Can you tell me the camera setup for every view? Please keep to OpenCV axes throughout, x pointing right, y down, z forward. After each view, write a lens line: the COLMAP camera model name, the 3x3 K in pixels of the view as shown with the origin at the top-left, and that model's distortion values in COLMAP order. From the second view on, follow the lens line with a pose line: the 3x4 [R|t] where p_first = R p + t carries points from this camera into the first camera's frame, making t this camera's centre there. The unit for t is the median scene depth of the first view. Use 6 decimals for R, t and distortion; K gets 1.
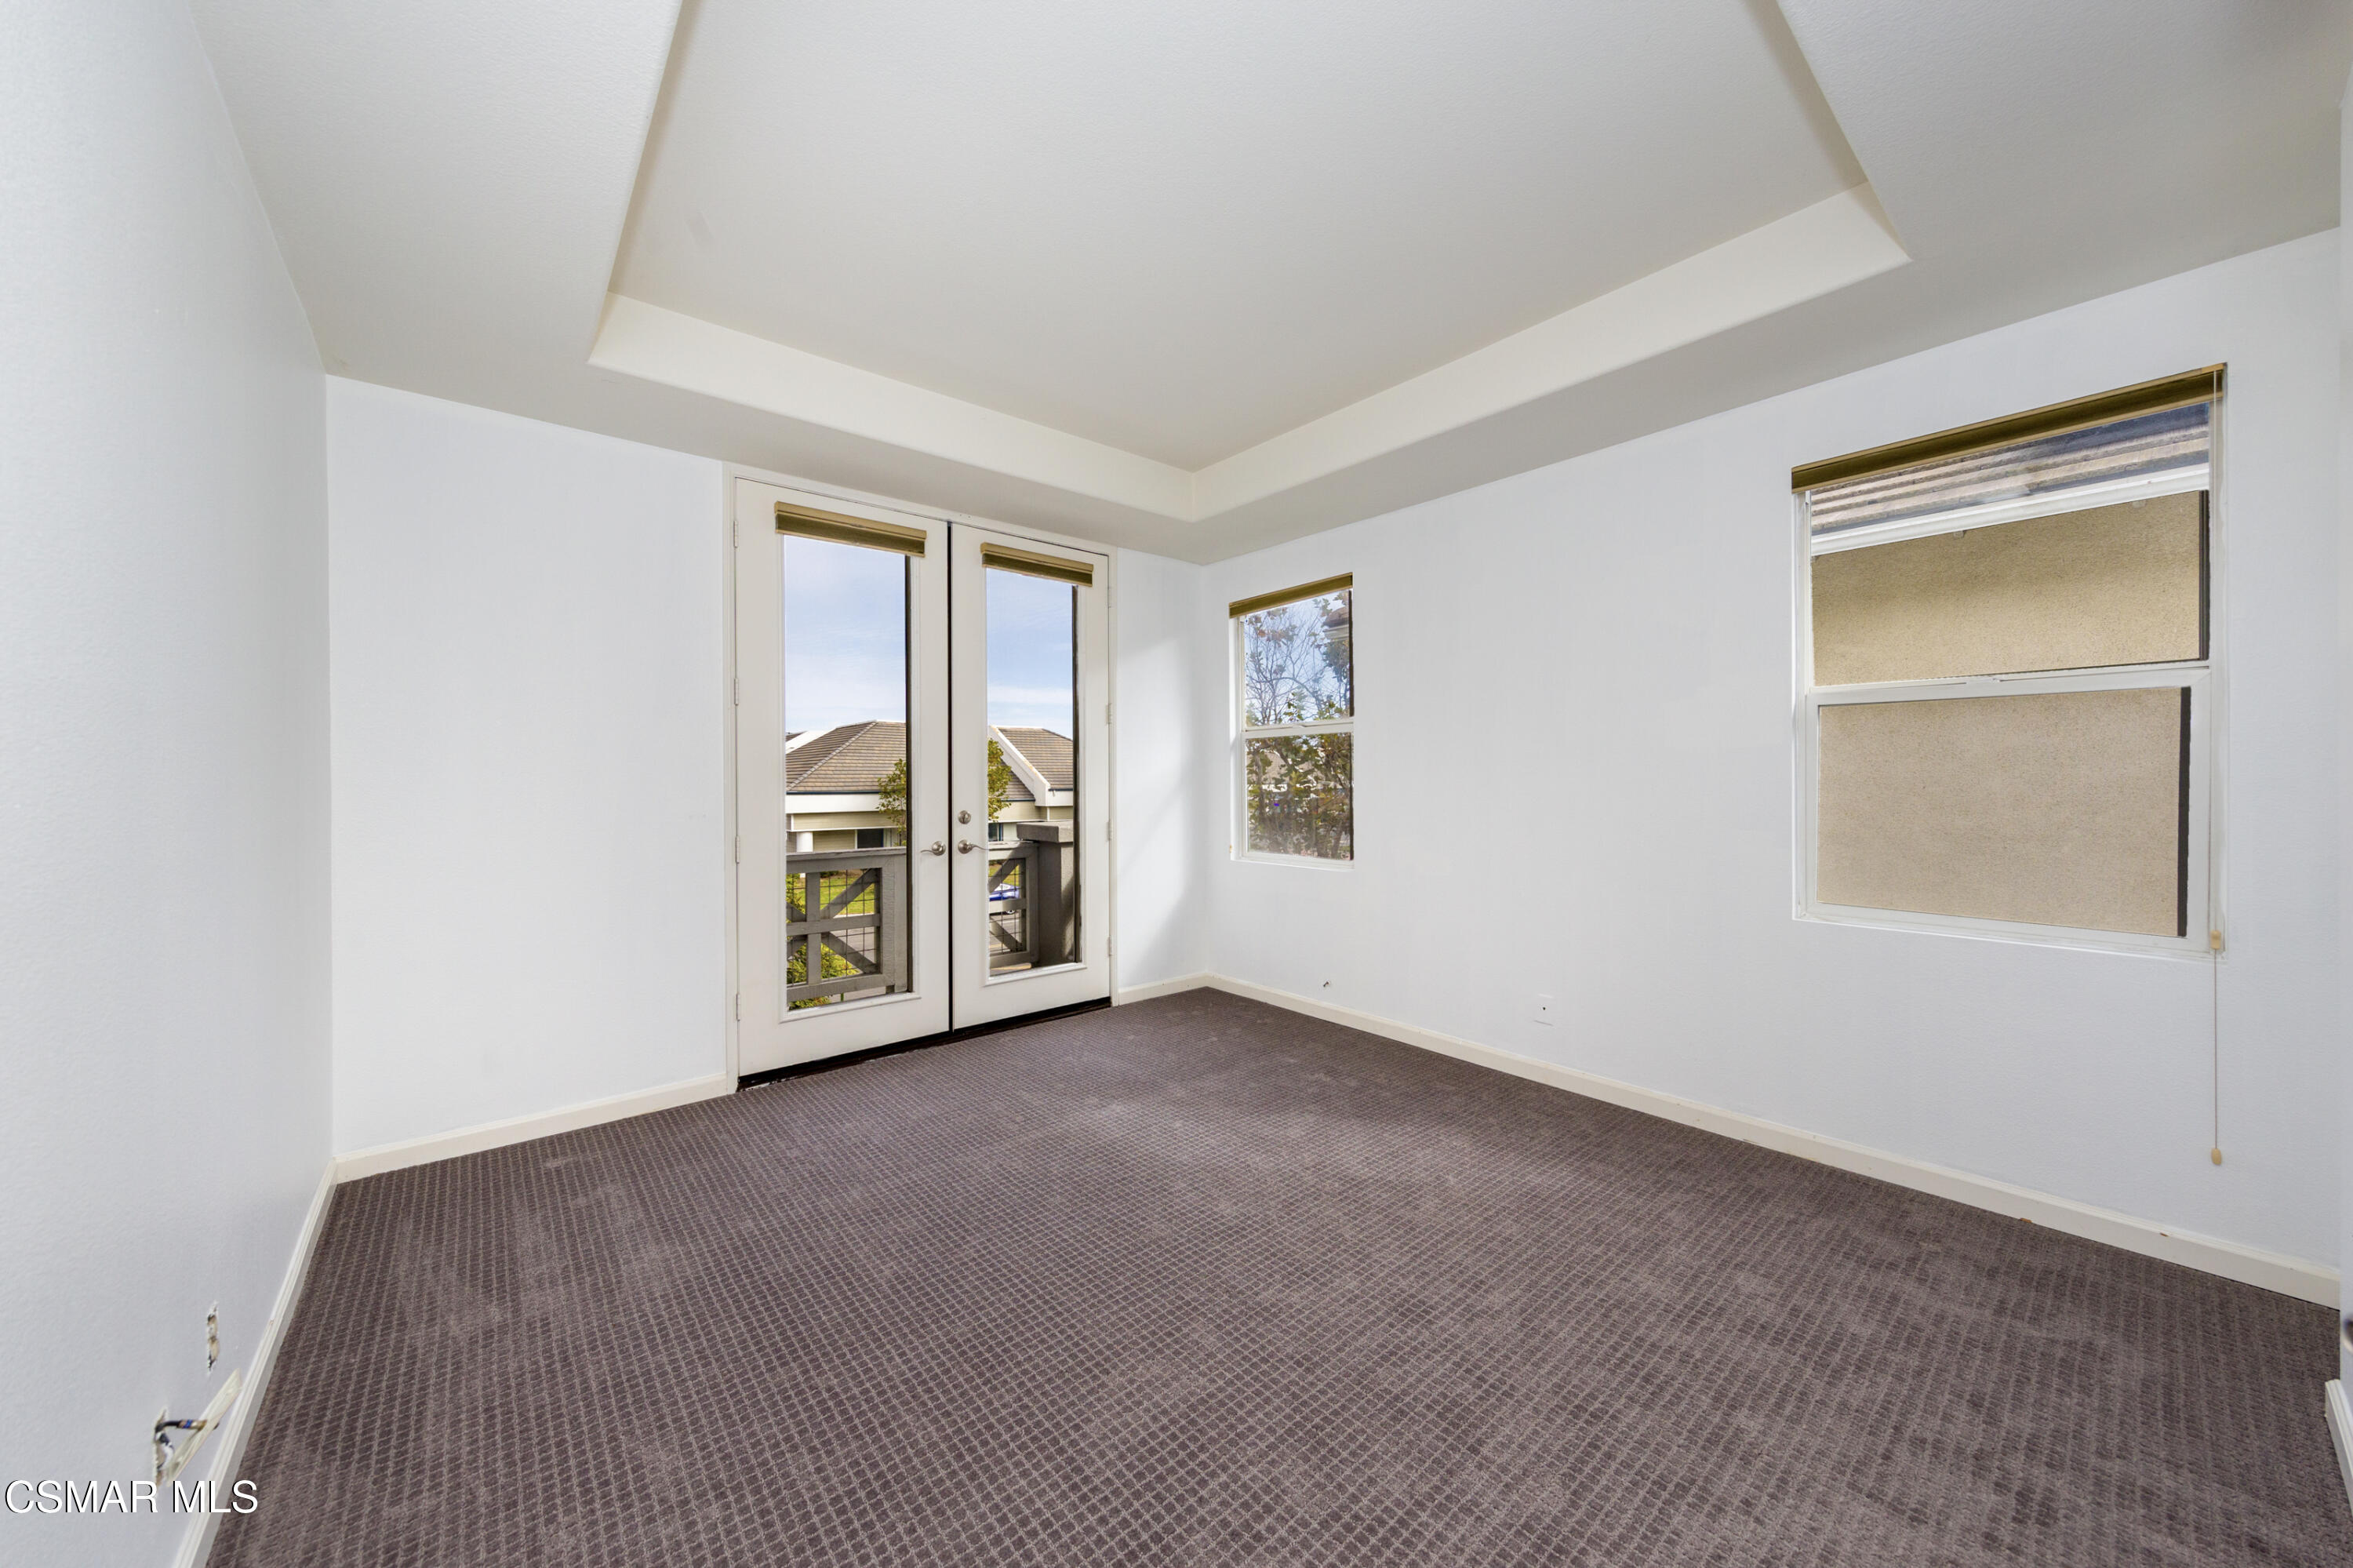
lens RADIAL K [[873.8, 0, 1189.7], [0, 873.8, 784.4], [0, 0, 1]] dist [0.005185, -0.000160]
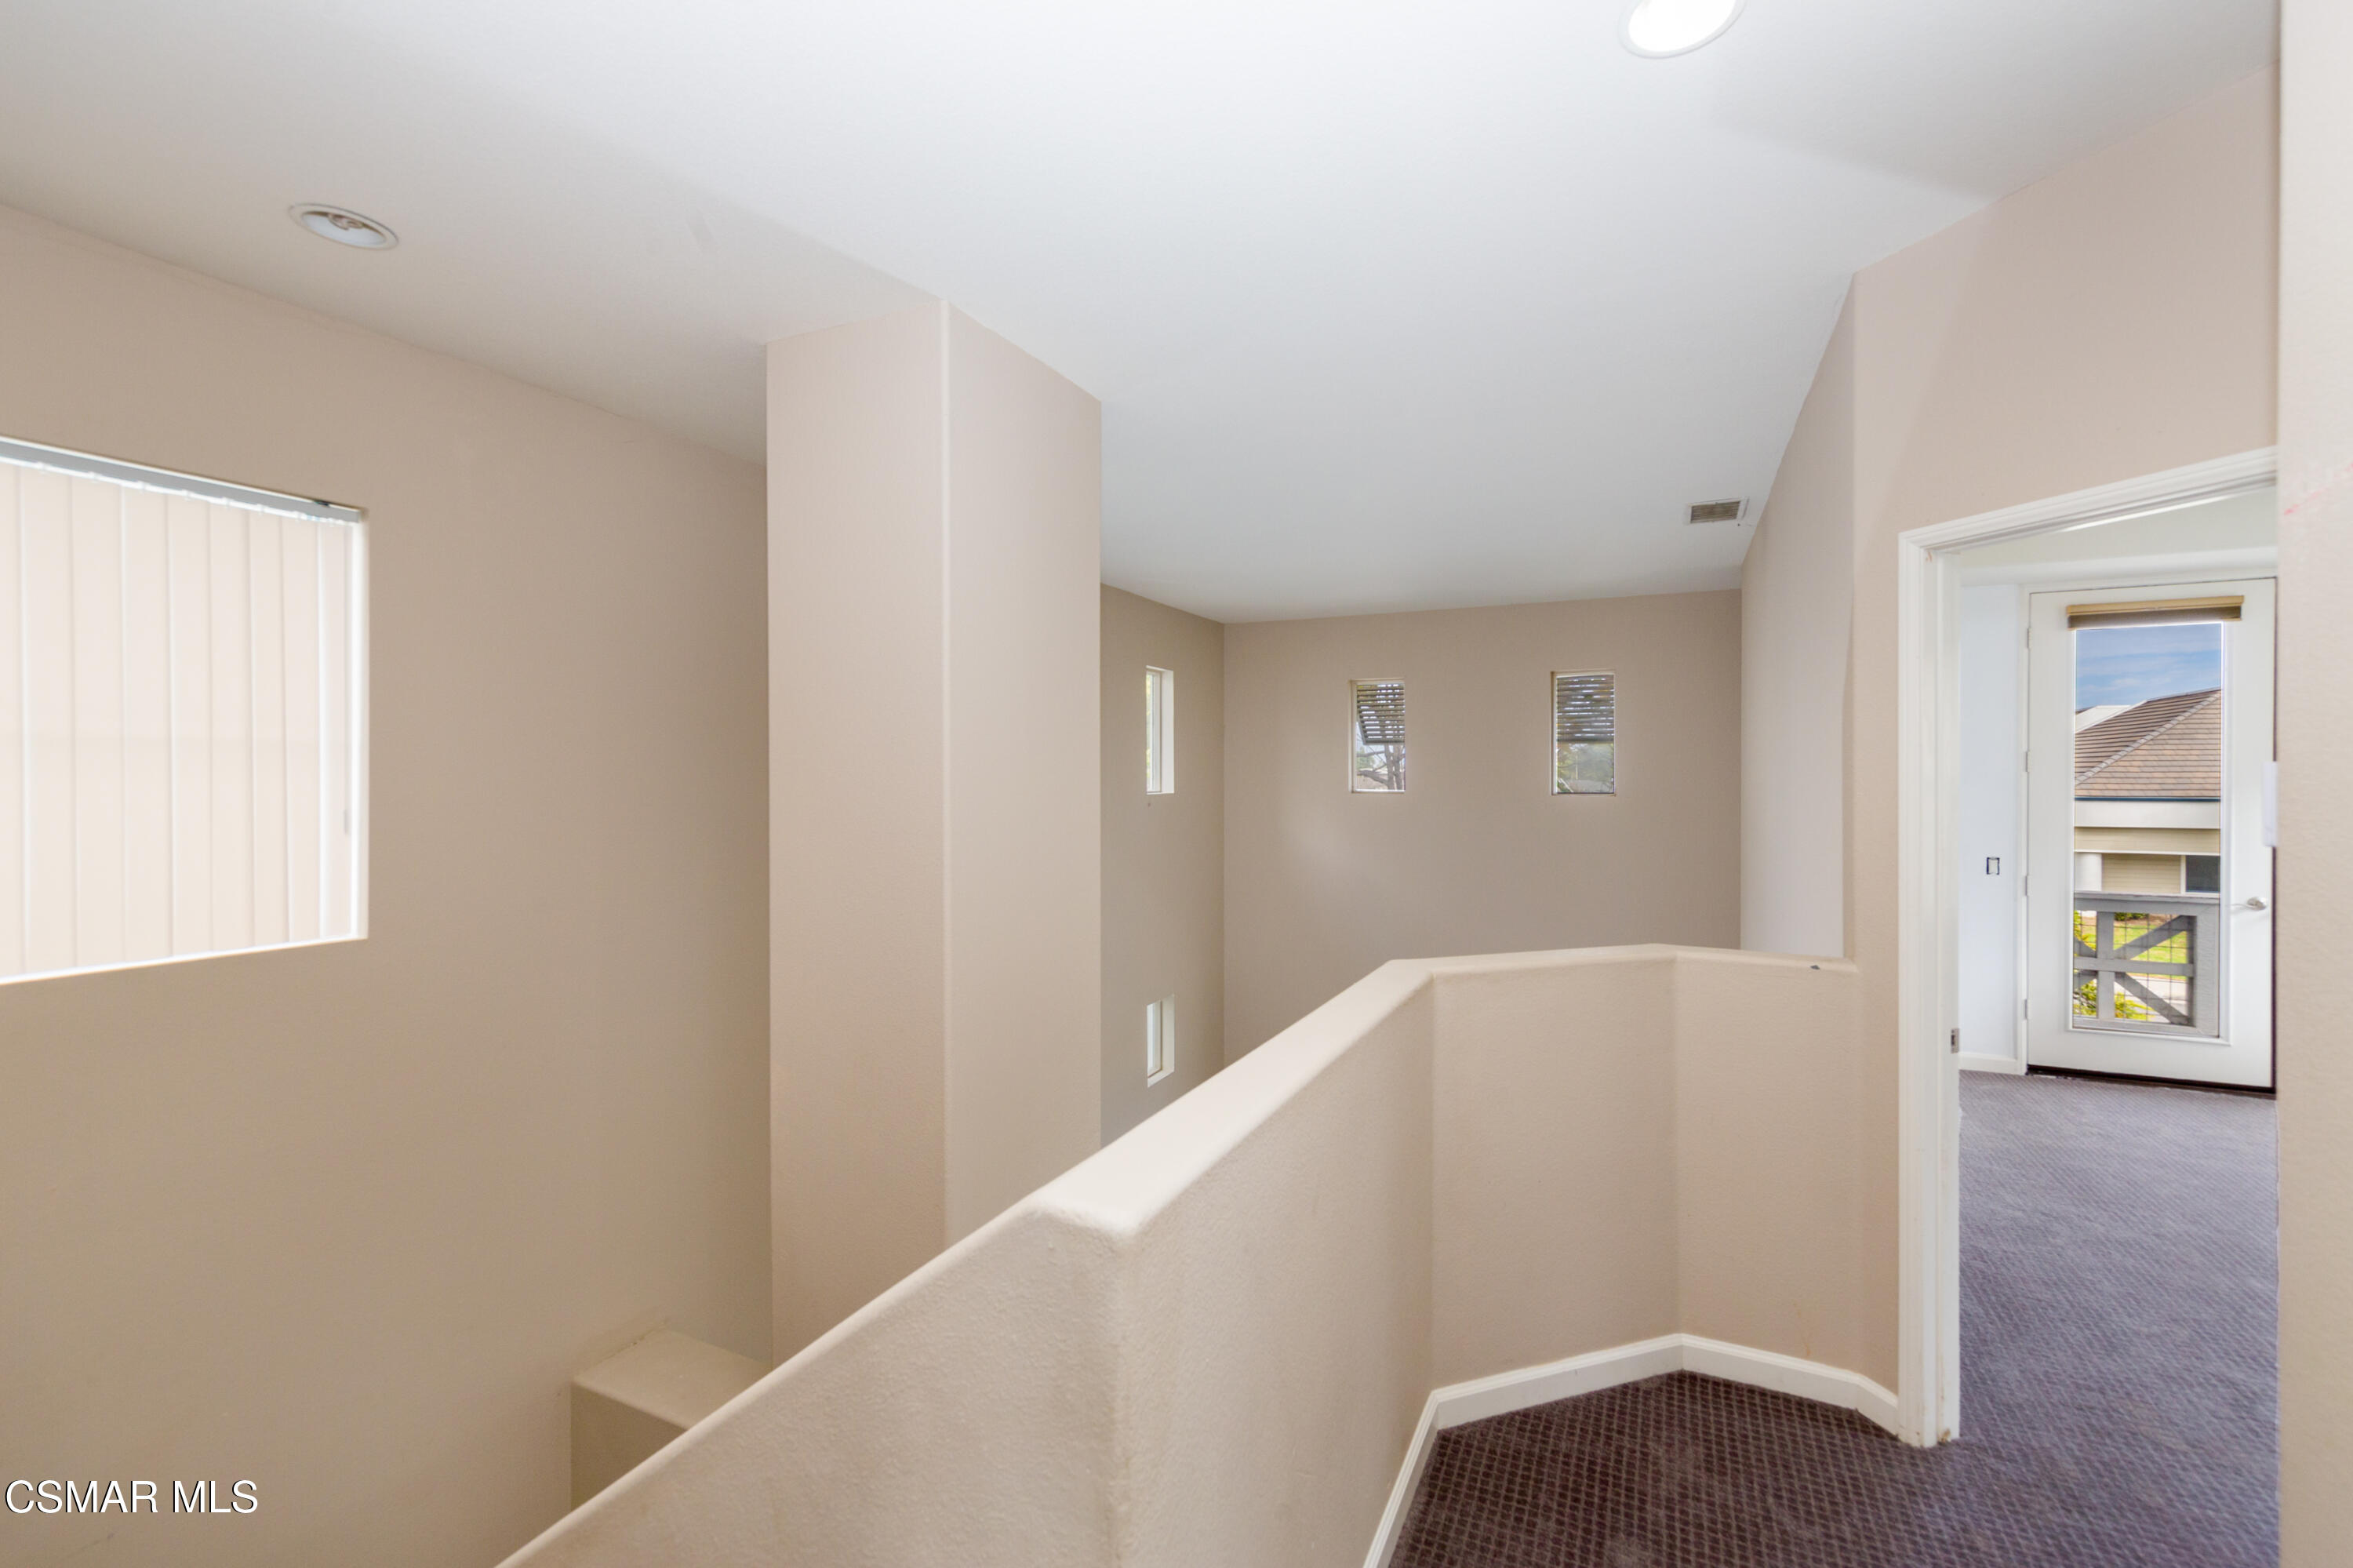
lens RADIAL K [[966.5, 0, 1192.4], [0, 966.5, 784.2], [0, 0, 1]] dist [0.003790, -0.000723]
pose [[0.398693, 0.001710, -0.917083, 0.177000], [-0.004532, 0.999990, -0.000105, -0.041884], [0.917073, 0.004198, 0.398696, -0.416120]]
